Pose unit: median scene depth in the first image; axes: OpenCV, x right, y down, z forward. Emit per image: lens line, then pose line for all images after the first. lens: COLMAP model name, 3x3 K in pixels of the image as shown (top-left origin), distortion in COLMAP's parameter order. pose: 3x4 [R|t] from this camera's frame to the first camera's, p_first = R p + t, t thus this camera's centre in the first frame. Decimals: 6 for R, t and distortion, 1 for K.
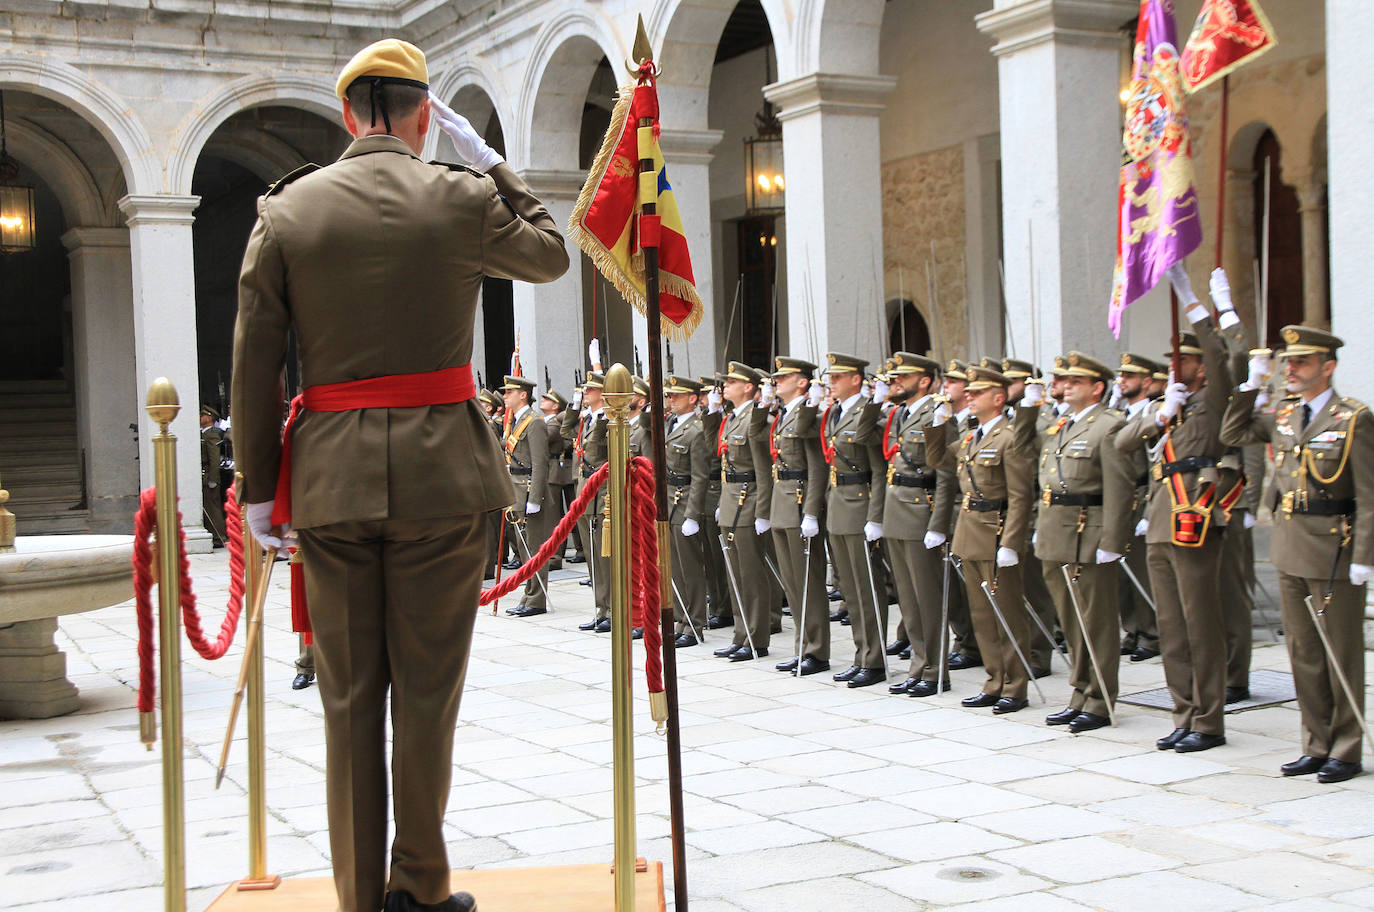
lens RADIAL K [[1834.9, 0, 683.9], [0, 1834.9, 444.7], [0, 0, 1]] dist [-0.034817, 0.000000]
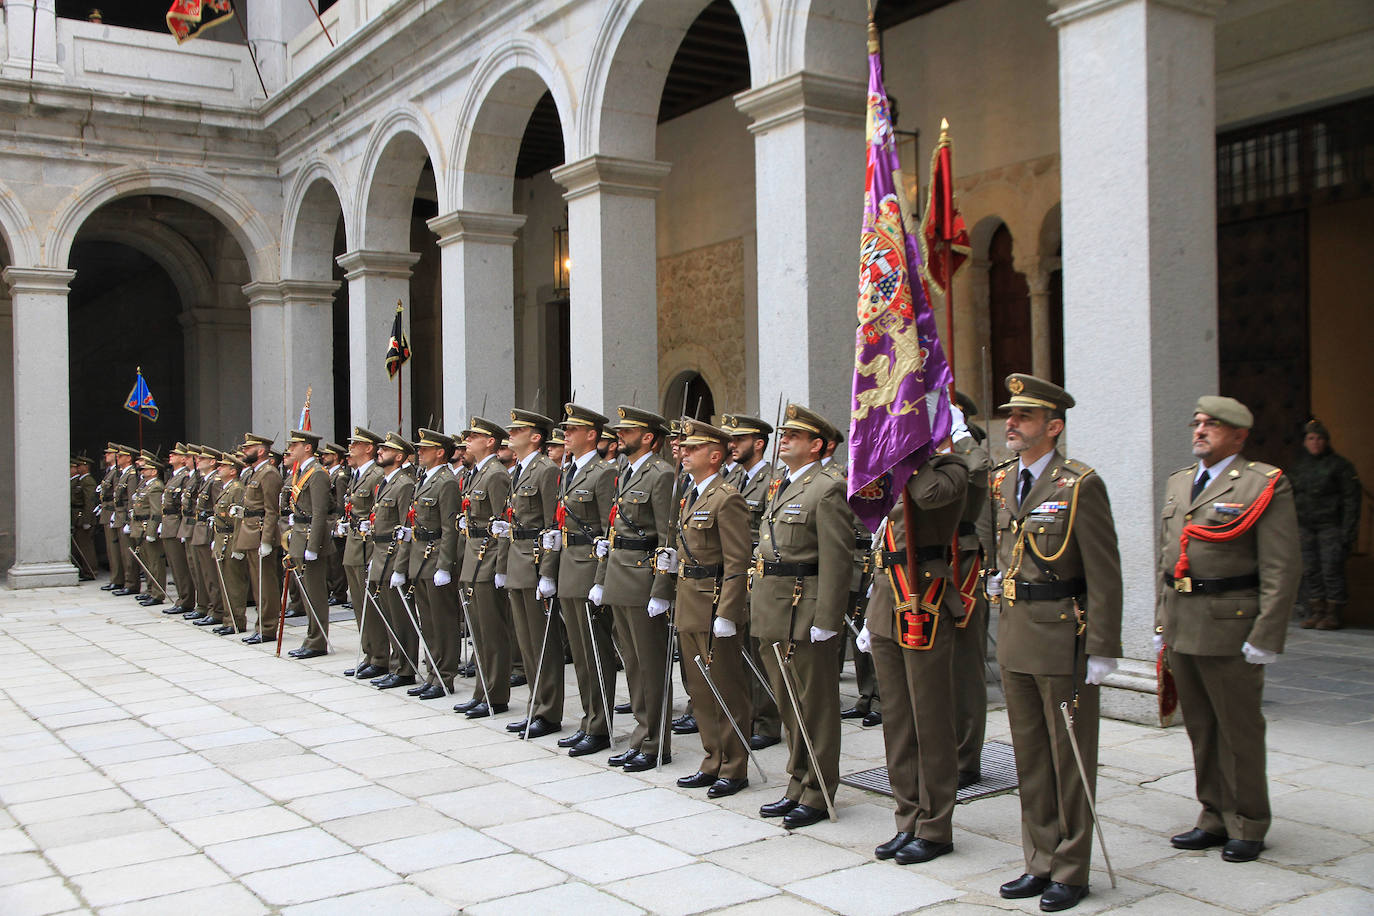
lens RADIAL K [[1347.6, 0, 686.1], [0, 1347.6, 465.6], [0, 0, 1]] dist [-0.070964, 0.000000]
pose [[0.996658, 0.012324, 0.080758, 0.066916], [-0.010841, 0.999765, -0.018785, -0.004615], [-0.080971, 0.017847, 0.996557, 0.215114]]
